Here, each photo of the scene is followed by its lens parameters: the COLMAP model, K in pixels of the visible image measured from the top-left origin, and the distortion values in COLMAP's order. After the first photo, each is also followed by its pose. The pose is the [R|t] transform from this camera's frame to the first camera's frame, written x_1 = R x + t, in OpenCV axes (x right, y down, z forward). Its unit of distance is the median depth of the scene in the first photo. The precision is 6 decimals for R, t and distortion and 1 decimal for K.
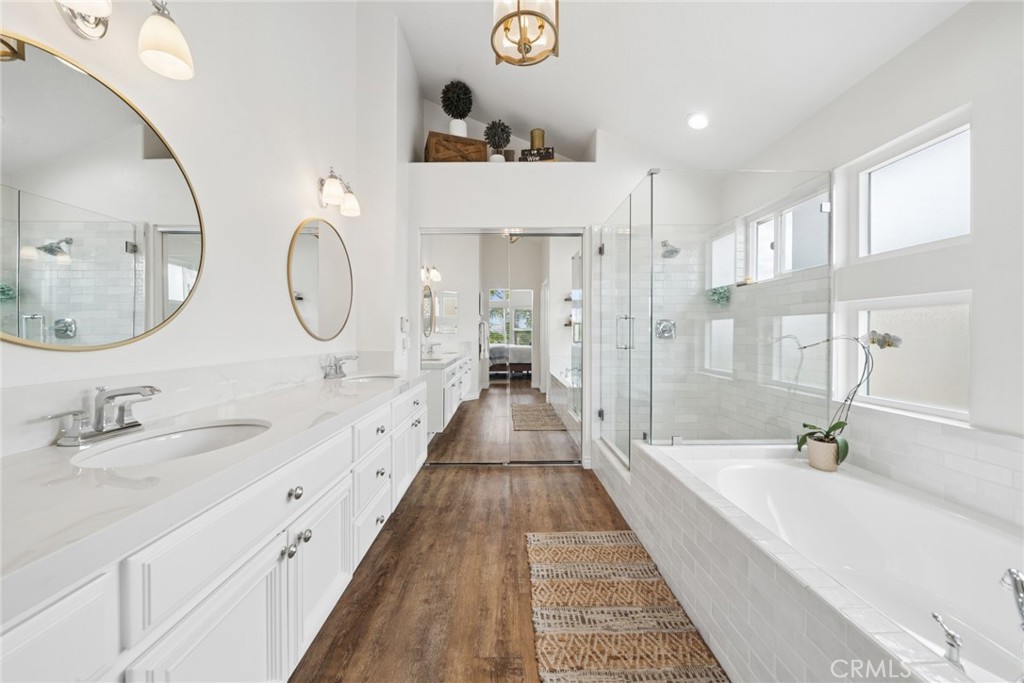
lens RADIAL K [[357.3, 0, 509.4], [0, 357.3, 331.4], [0, 0, 1]] dist [-0.004906, 0.000327]
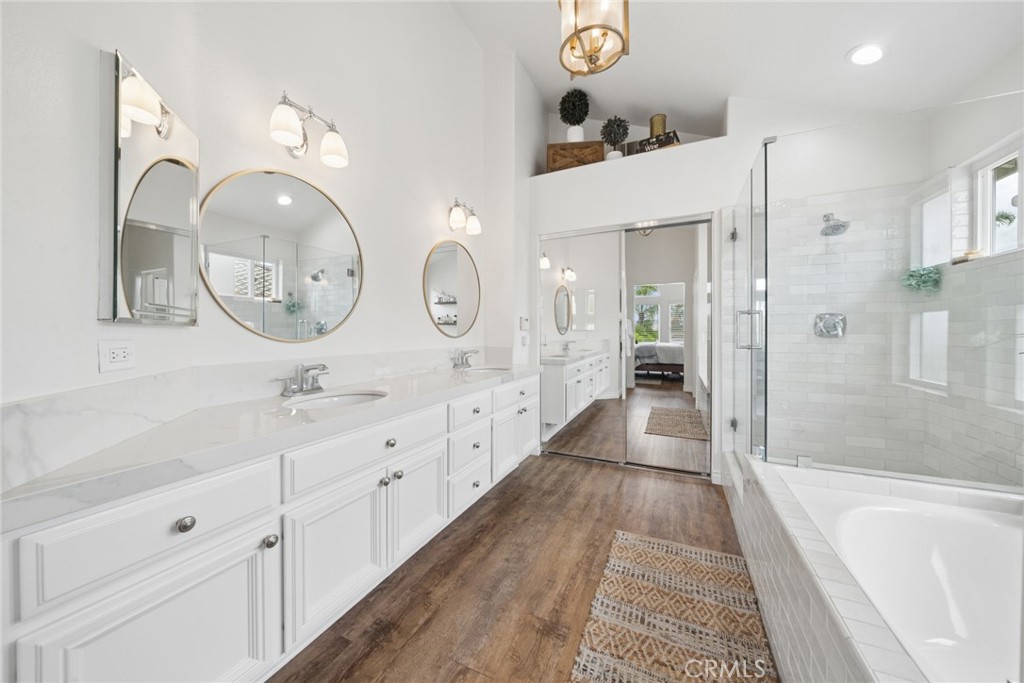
lens RADIAL K [[357.3, 0, 503.7], [0, 357.3, 328.6], [0, 0, 1]] dist [-0.004906, 0.000327]
pose [[0.894813, -0.004741, -0.446416, 0.160817], [0.004279, 0.999989, -0.002042, -0.001062], [0.446420, -0.000082, 0.894823, -0.030990]]
